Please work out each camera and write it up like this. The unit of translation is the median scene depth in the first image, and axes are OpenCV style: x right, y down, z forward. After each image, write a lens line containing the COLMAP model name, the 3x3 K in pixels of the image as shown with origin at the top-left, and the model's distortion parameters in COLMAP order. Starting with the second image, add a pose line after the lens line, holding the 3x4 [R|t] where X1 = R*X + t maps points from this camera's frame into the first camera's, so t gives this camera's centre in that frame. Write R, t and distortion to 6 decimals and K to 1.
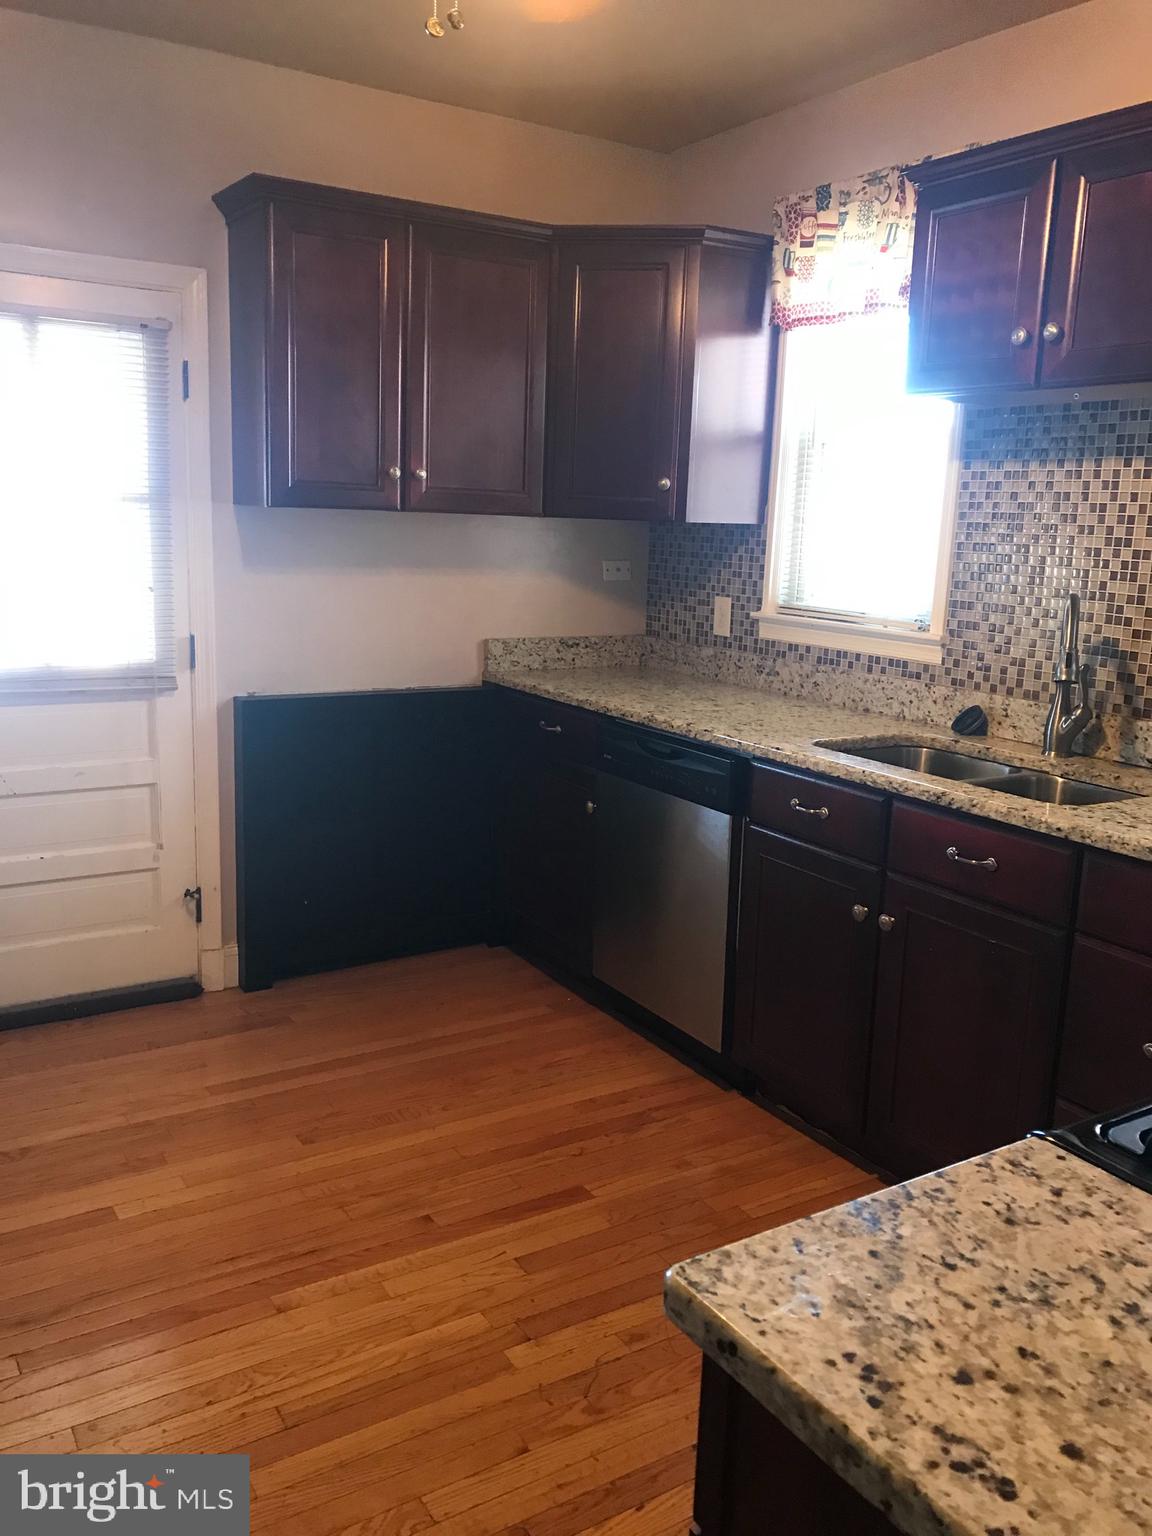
lens RADIAL K [[1259.0, 0, 579.2], [0, 1259.0, 765.5], [0, 0, 1]] dist [0.032223, -0.037987]
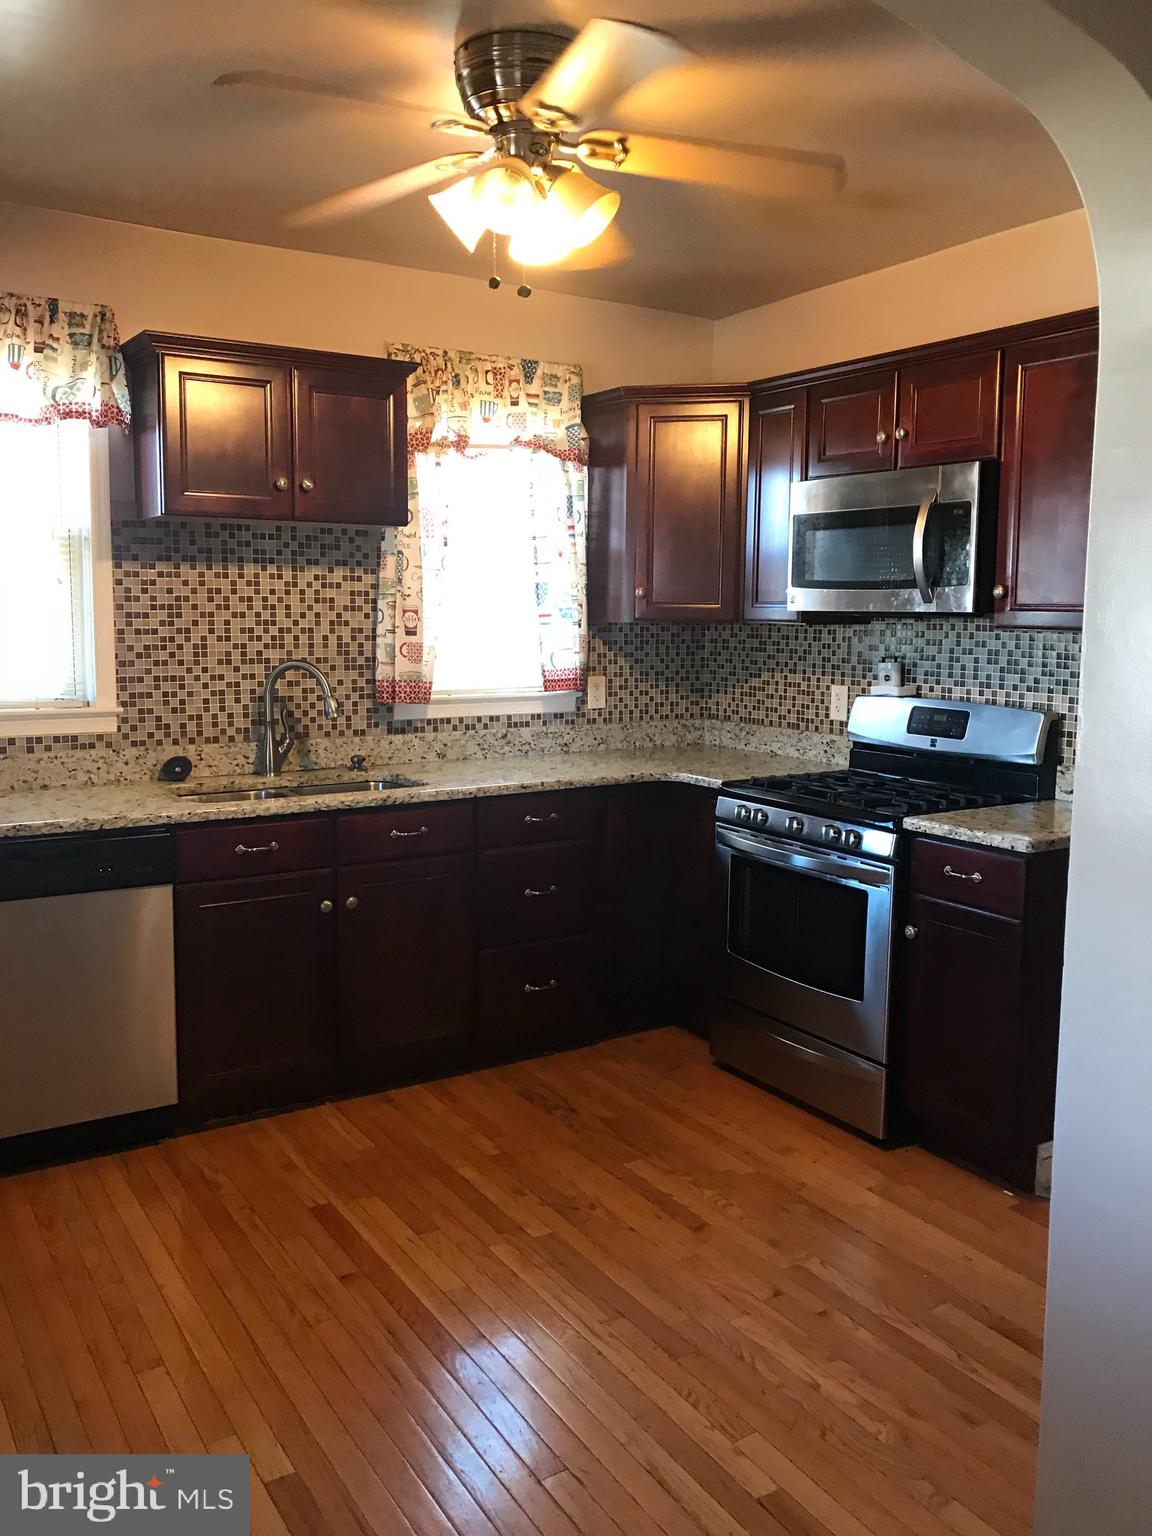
lens RADIAL K [[1259.0, 0, 585.7], [0, 1259.0, 758.7], [0, 0, 1]] dist [0.032223, -0.037987]
pose [[-0.003813, -0.156855, 0.987614, -0.927105], [0.187942, 0.969909, 0.154769, -0.163815], [-0.982173, 0.186205, 0.025781, 0.574412]]
